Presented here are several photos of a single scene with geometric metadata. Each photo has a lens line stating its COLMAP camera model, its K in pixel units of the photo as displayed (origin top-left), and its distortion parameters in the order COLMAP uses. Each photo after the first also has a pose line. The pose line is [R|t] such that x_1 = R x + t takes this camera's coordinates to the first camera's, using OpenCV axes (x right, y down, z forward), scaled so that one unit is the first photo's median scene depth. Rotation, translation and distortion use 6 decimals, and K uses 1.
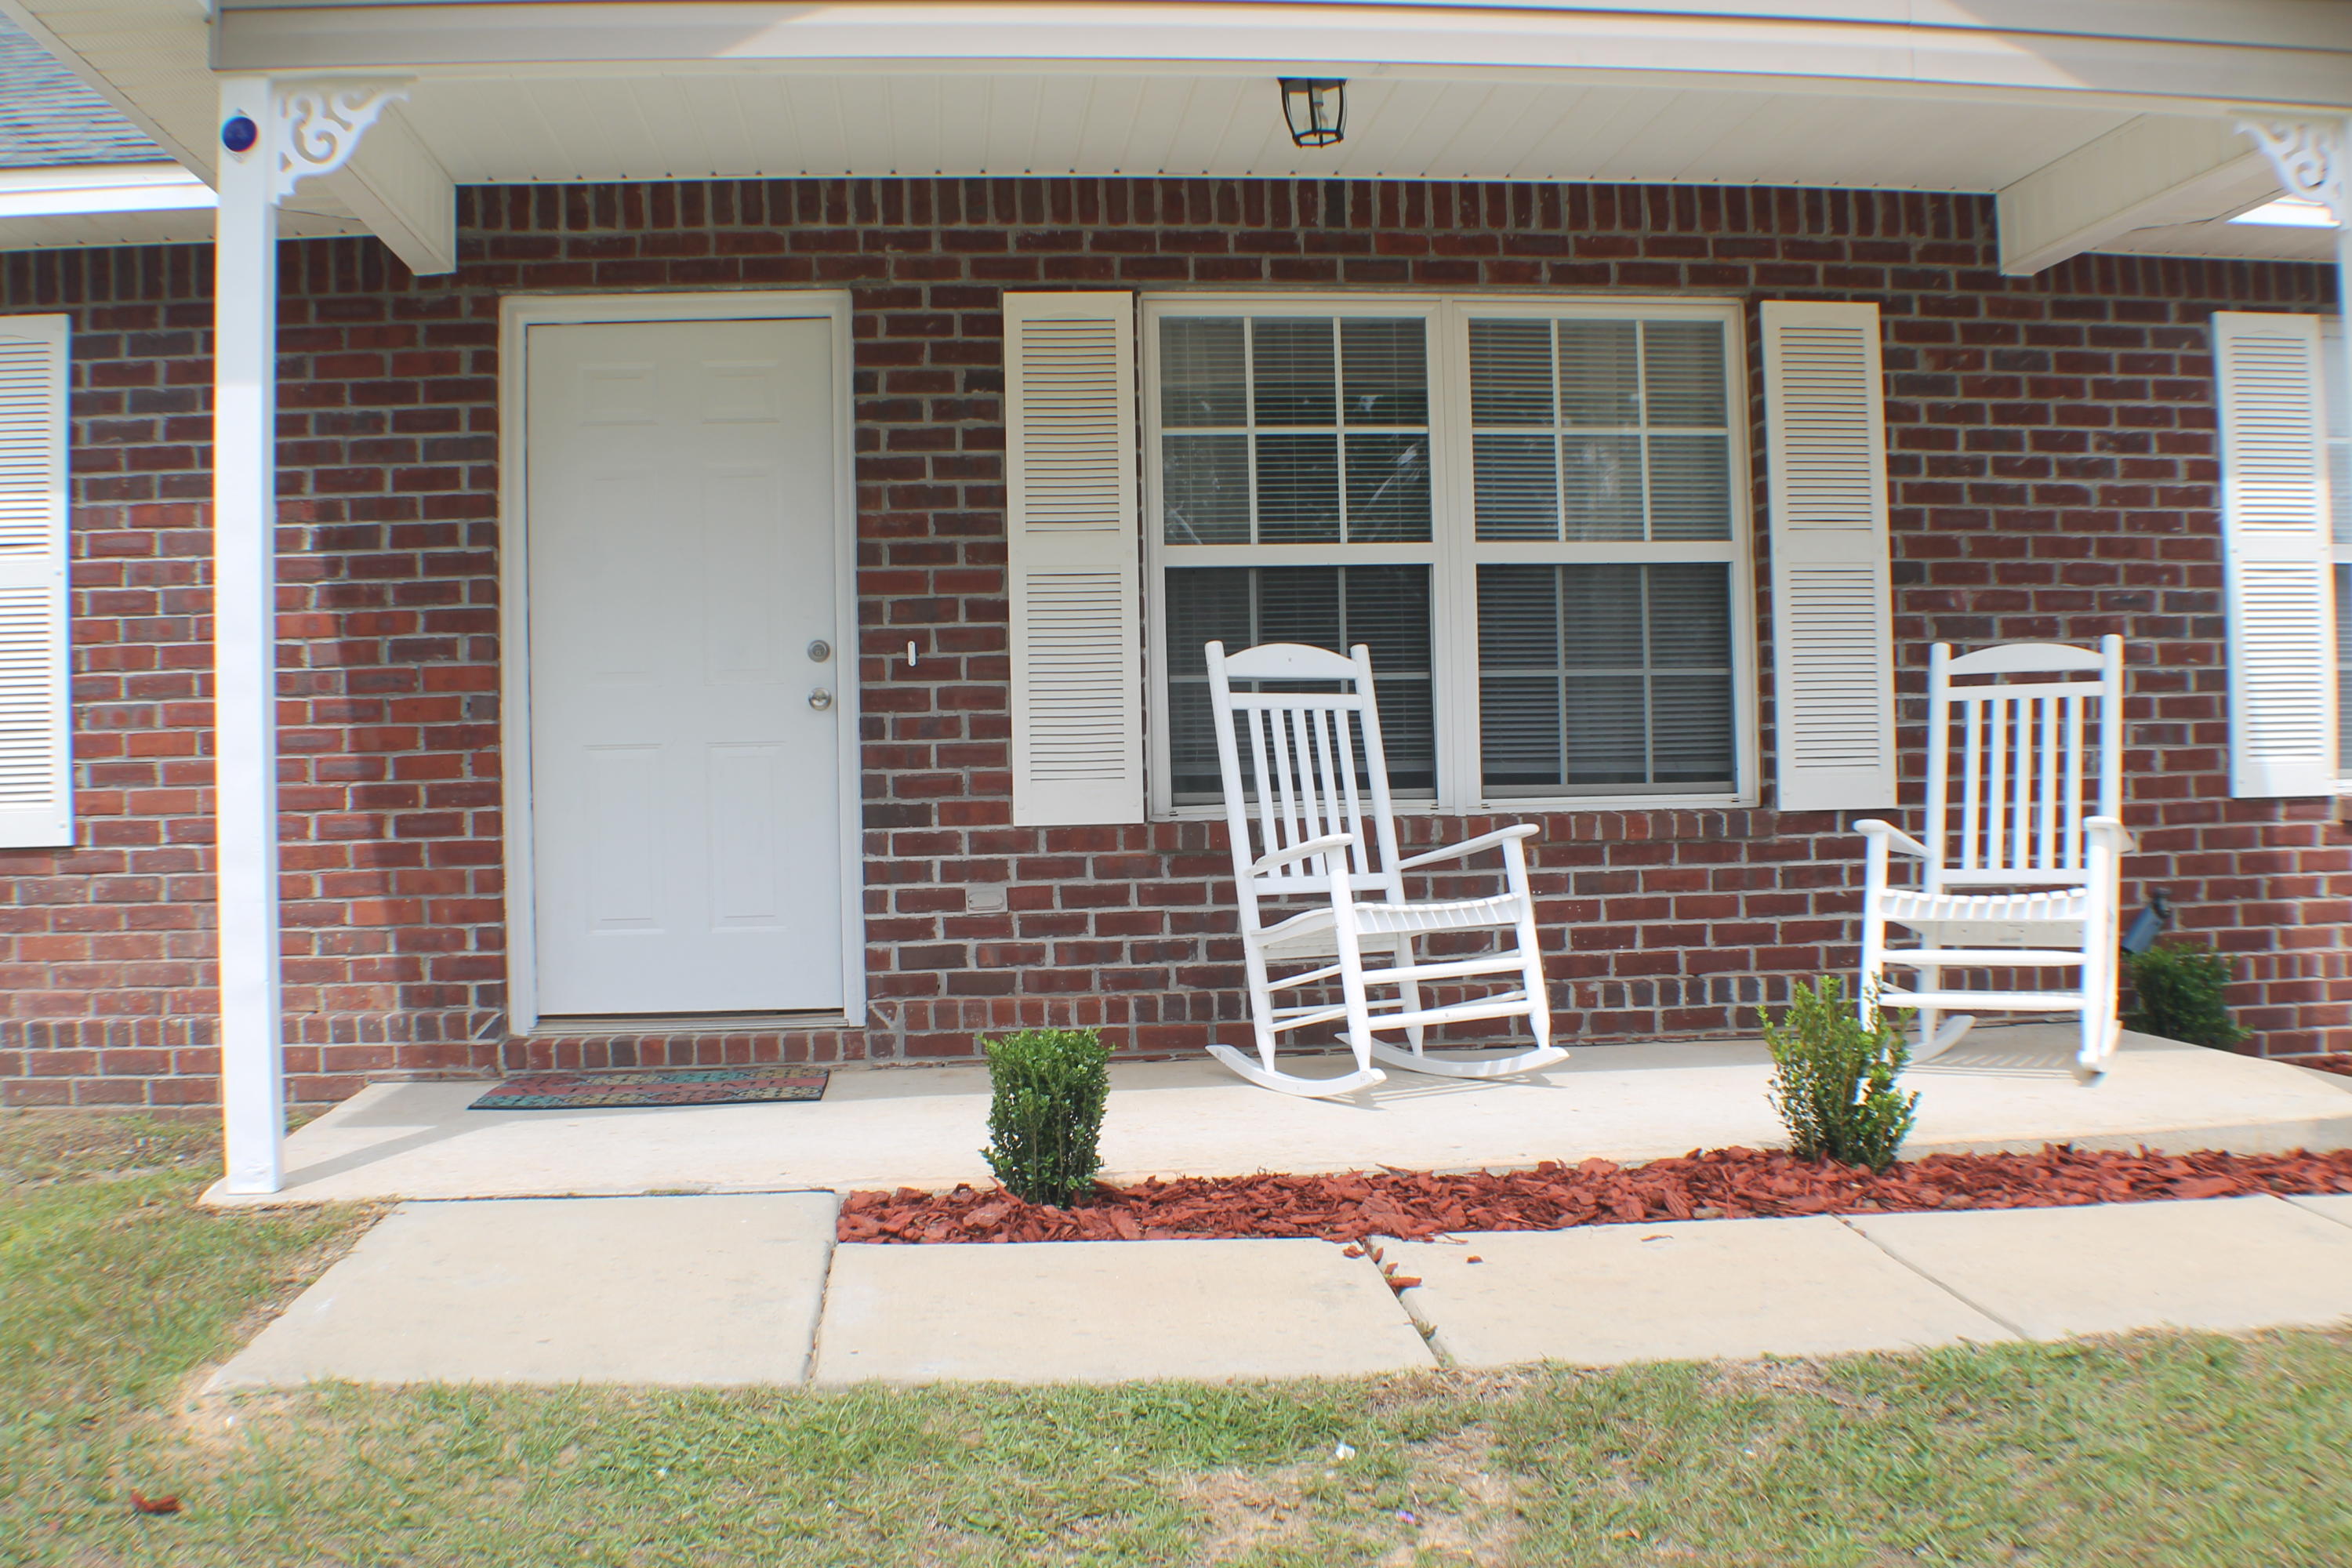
lens RADIAL K [[2359.0, 0, 1180.6], [0, 2359.0, 811.3], [0, 0, 1]] dist [-0.213707, 0.102604]
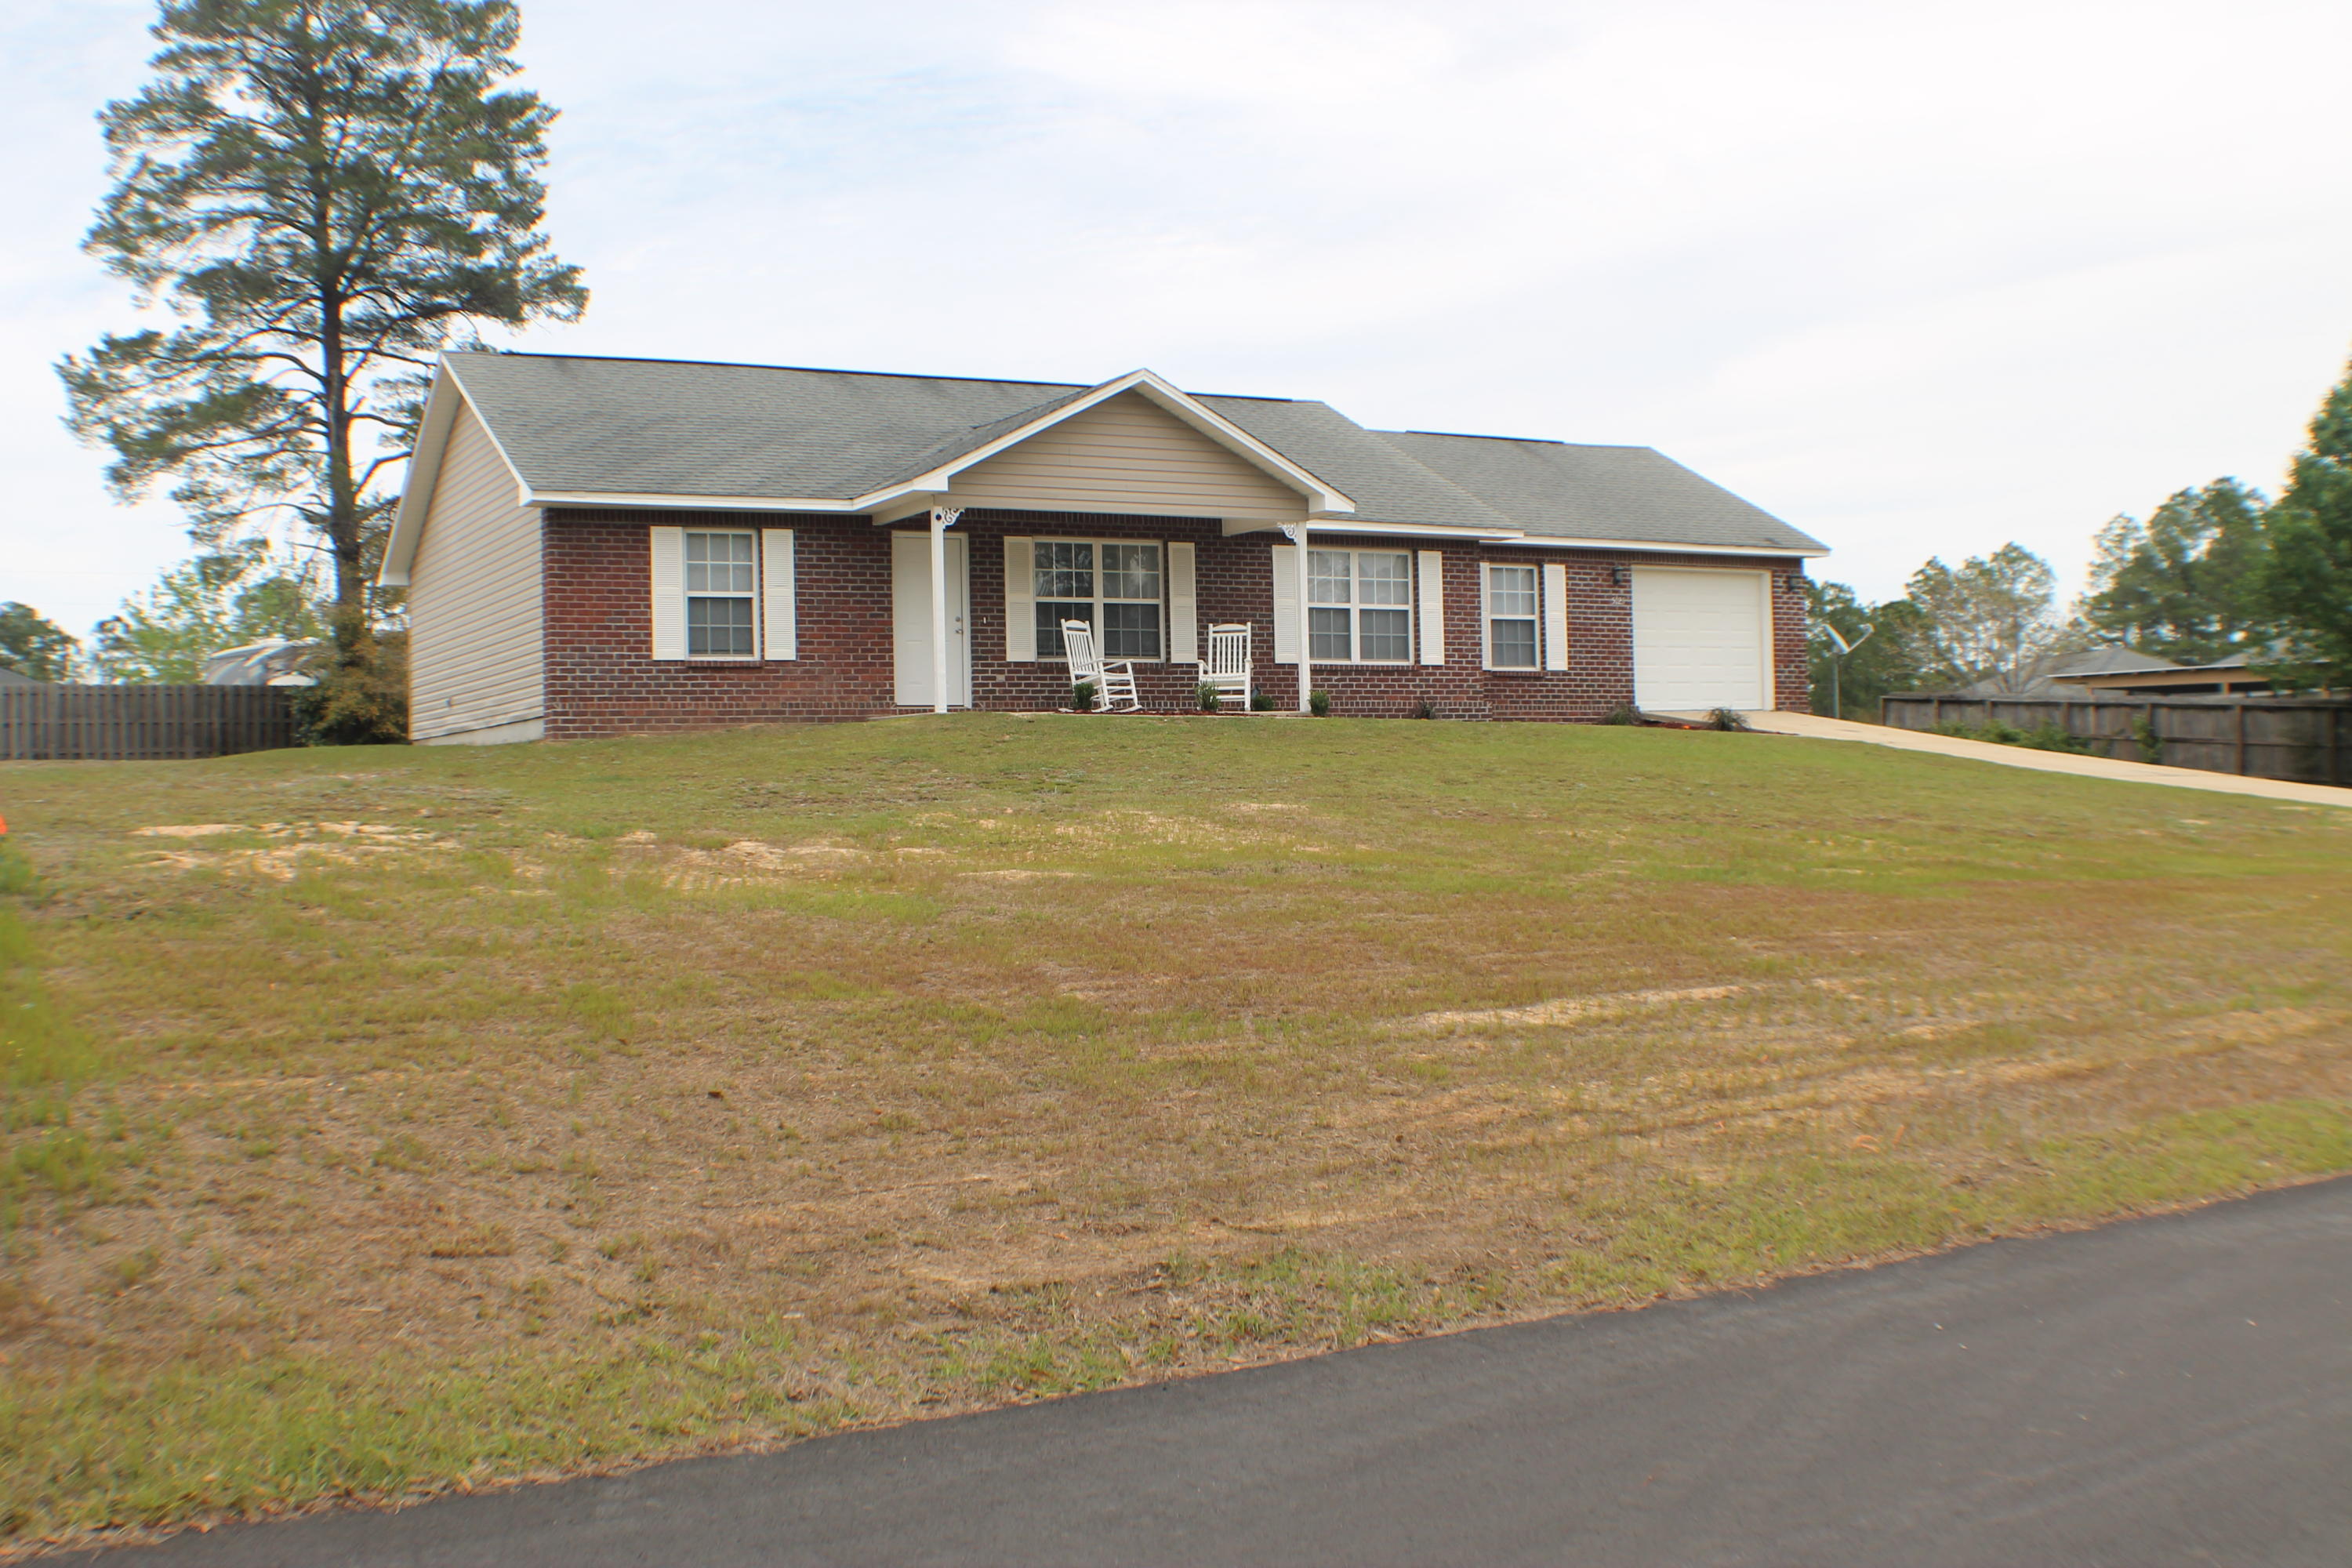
lens RADIAL K [[2359.0, 0, 1180.6], [0, 2359.0, 811.3], [0, 0, 1]] dist [-0.213707, 0.102604]
pose [[0.925443, -0.001025, 0.378886, -1.400607], [0.002963, 0.999985, -0.004532, 0.299645], [-0.378876, 0.005317, 0.925432, -3.080365]]
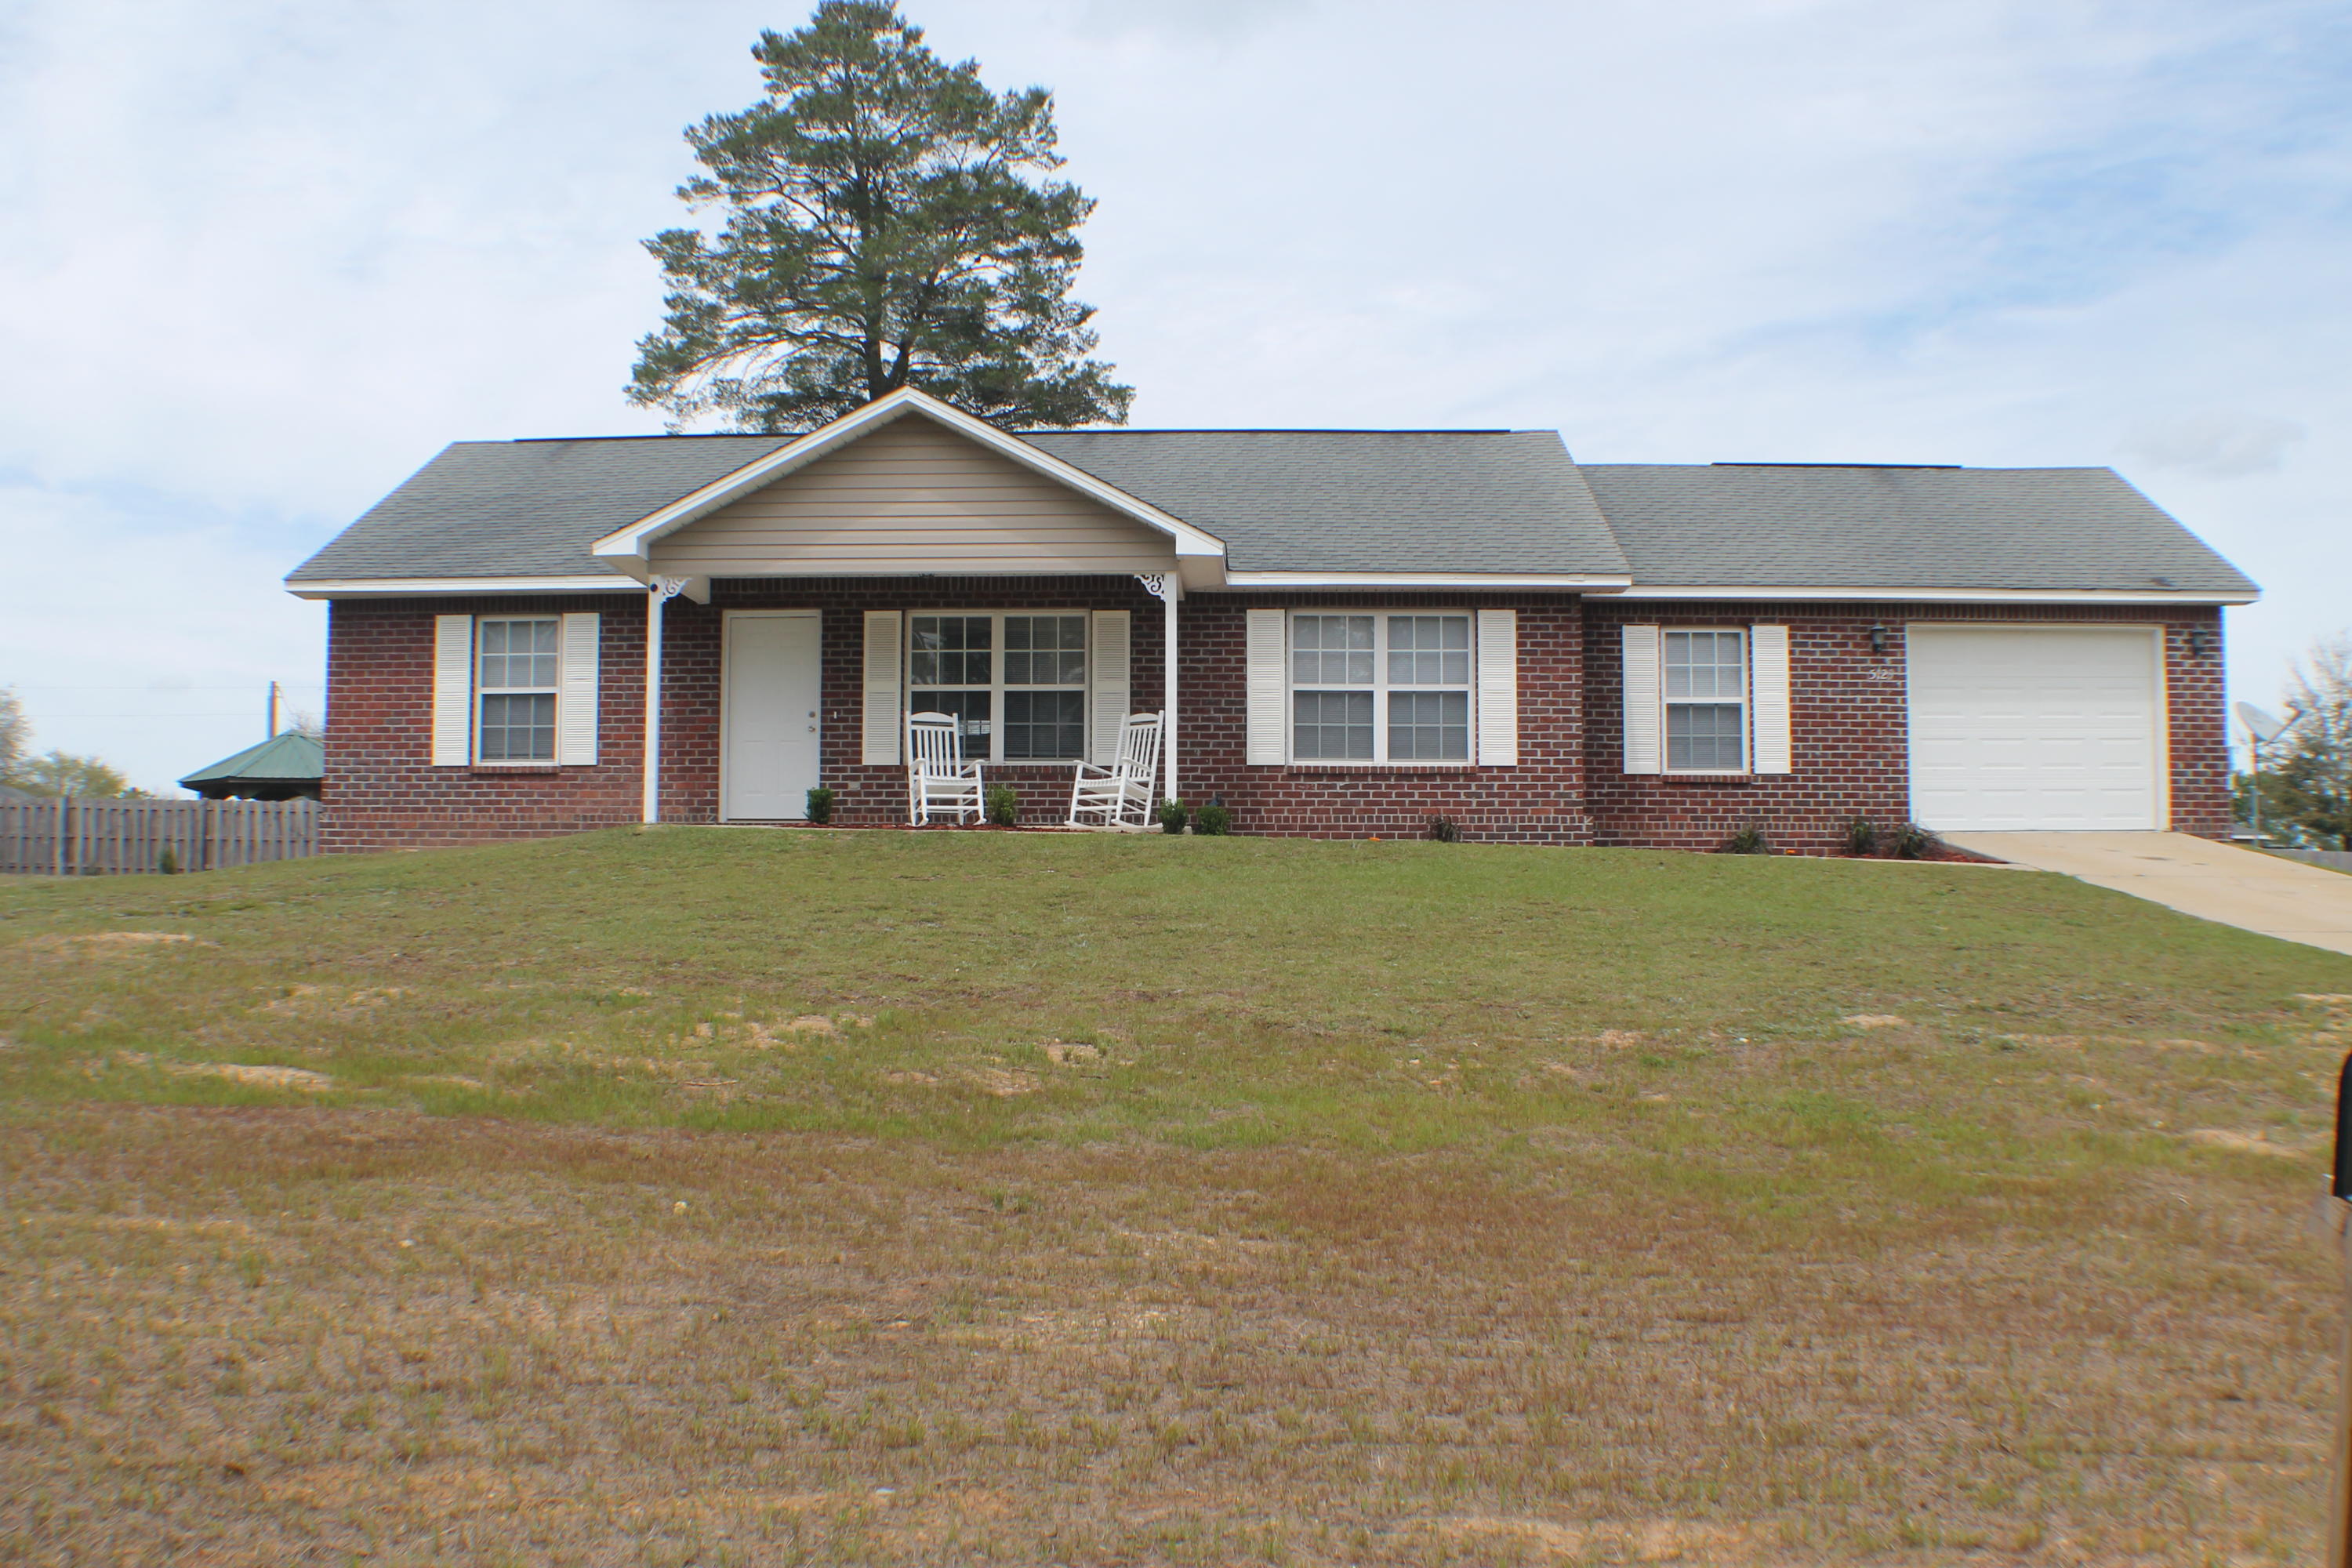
lens RADIAL K [[2359.0, 0, 1180.6], [0, 2359.0, 811.3], [0, 0, 1]] dist [-0.213707, 0.102604]
pose [[0.990128, 0.017774, -0.139031, 0.874975], [-0.026119, 0.997950, -0.058428, 0.264076], [0.137708, 0.061483, 0.988563, -2.351007]]
